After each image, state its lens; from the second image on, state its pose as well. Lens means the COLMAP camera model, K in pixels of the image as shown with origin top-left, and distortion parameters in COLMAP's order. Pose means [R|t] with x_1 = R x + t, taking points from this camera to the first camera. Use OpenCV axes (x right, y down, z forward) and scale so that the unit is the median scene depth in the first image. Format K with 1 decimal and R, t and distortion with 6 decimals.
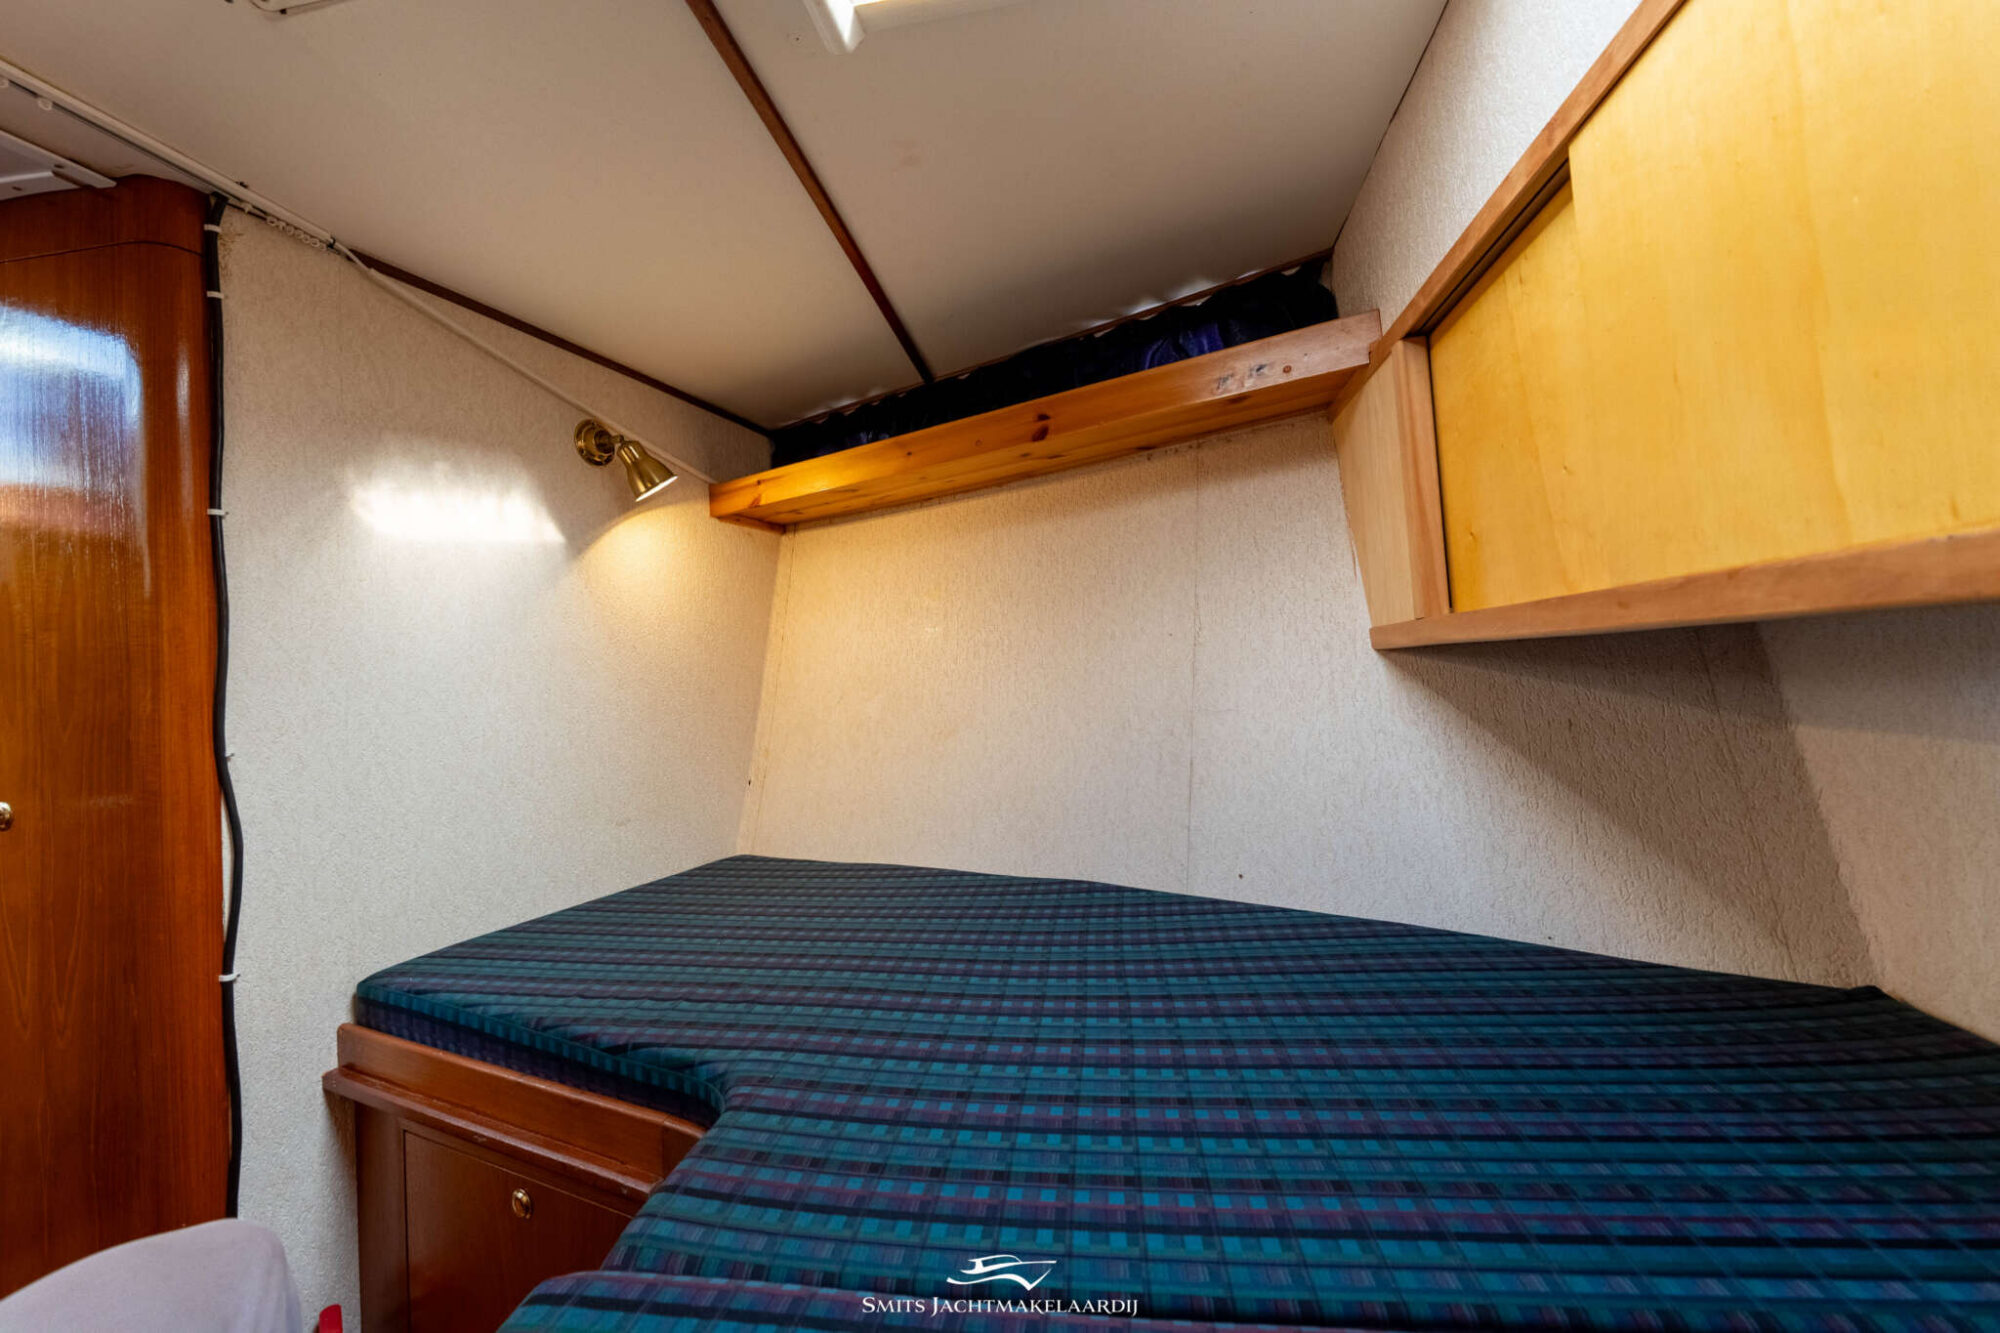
lens RADIAL K [[842.3, 0, 1000.0], [0, 842.3, 666.5], [0, 0, 1]] dist [-0.005535, -0.000461]
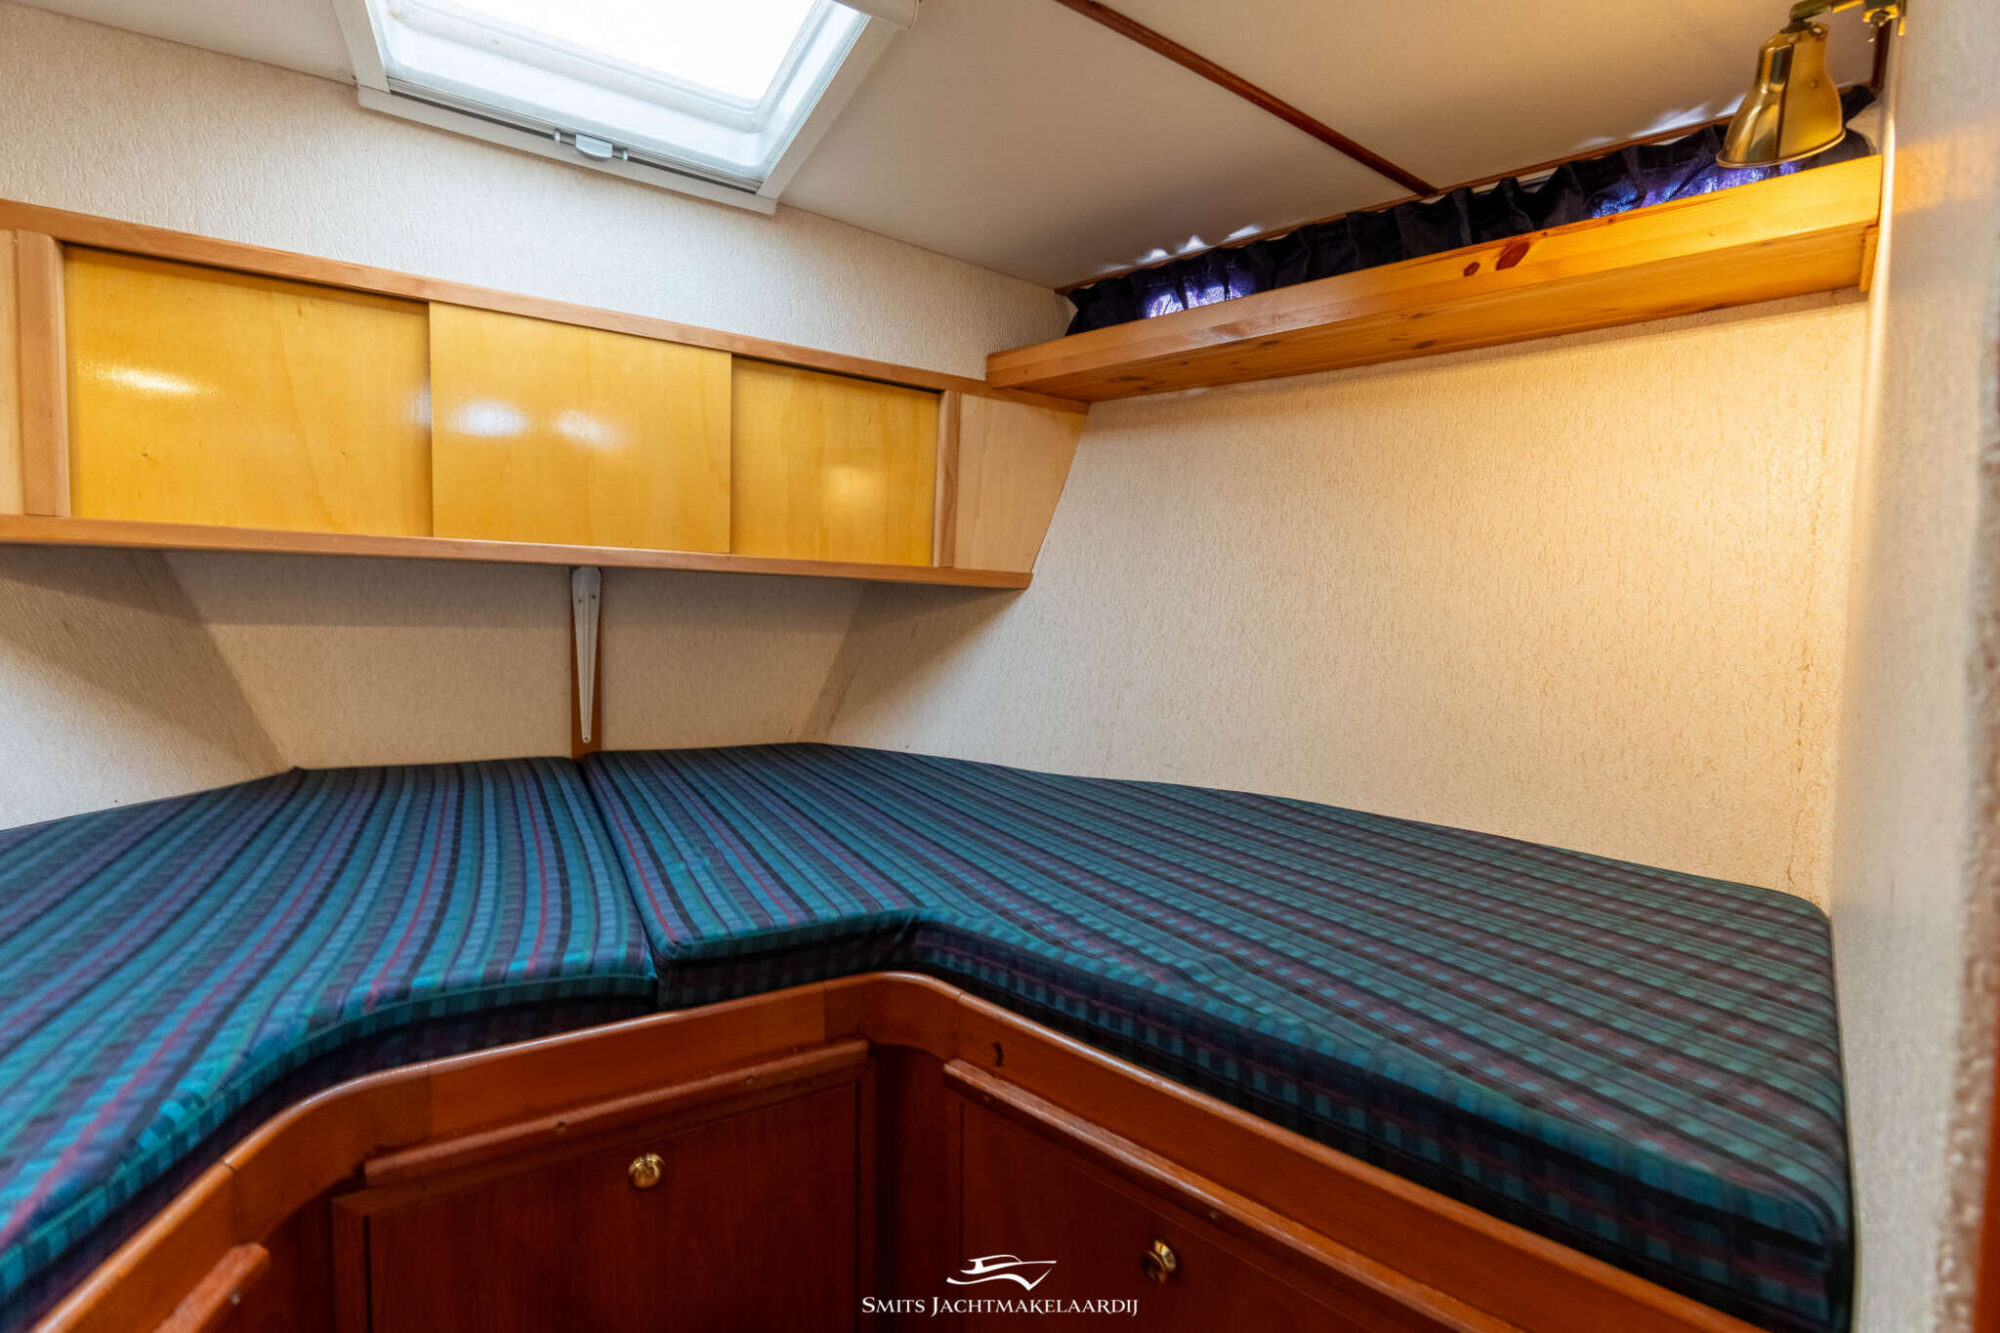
lens RADIAL K [[837.7, 0, 1000.0], [0, 837.7, 666.5], [0, 0, 1]] dist [-0.002584, -0.000384]
pose [[-0.627487, -0.016039, 0.778462, -0.906293], [-0.001189, 0.999806, 0.019641, 0.091205], [-0.778626, 0.011399, -0.627384, 0.657473]]
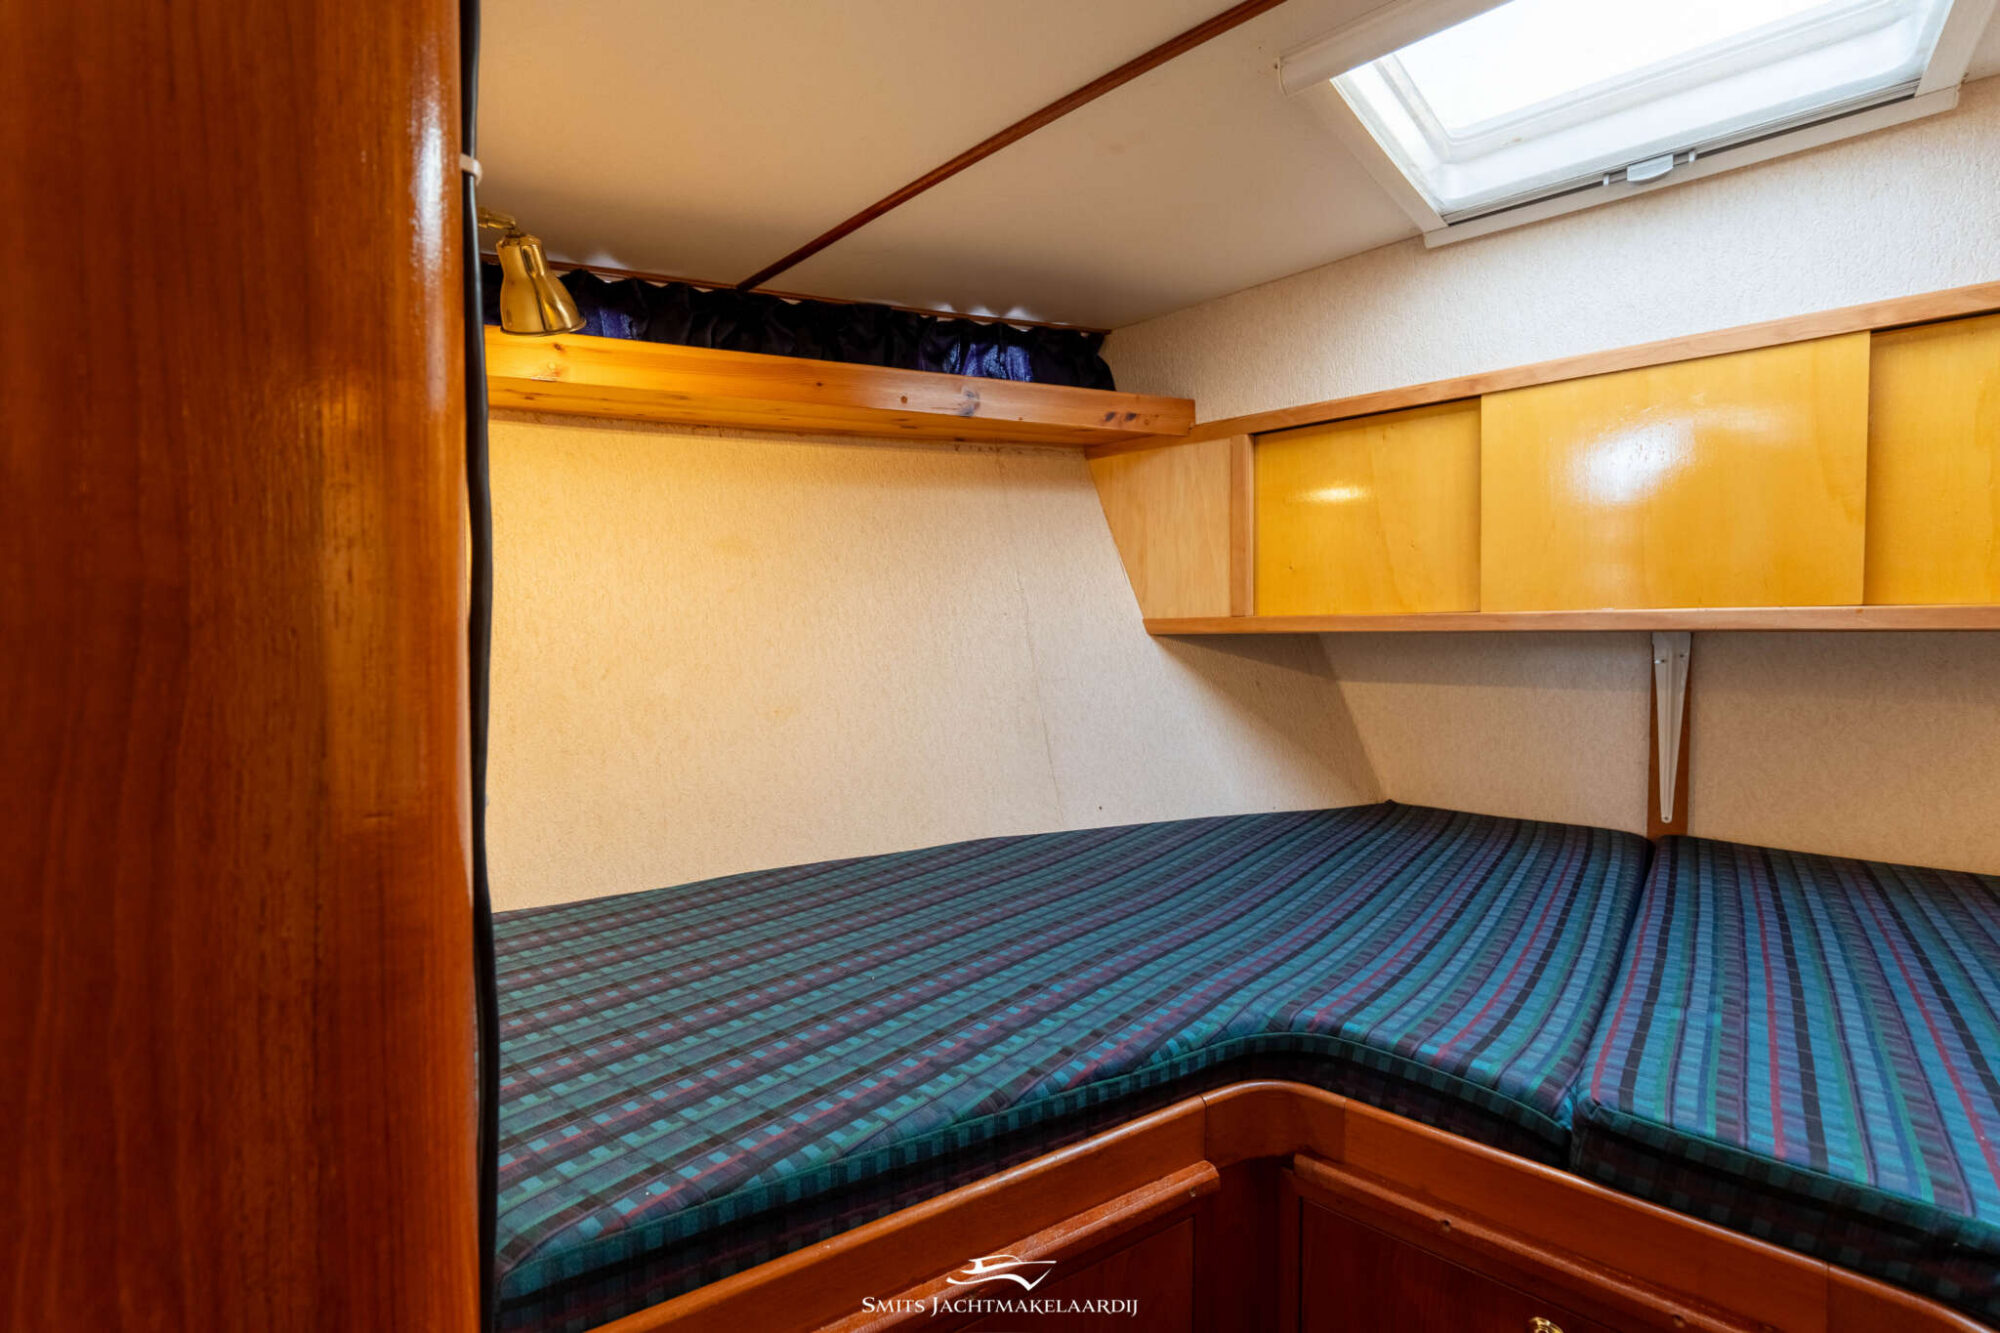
lens RADIAL K [[842.3, 0, 1000.0], [0, 842.3, 666.5], [0, 0, 1]] dist [-0.005535, -0.000461]
pose [[0.529736, 0.004603, 0.848150, -0.941196], [-0.024111, 0.999663, 0.009634, 0.027159], [-0.847820, -0.025553, 0.529668, 0.492866]]
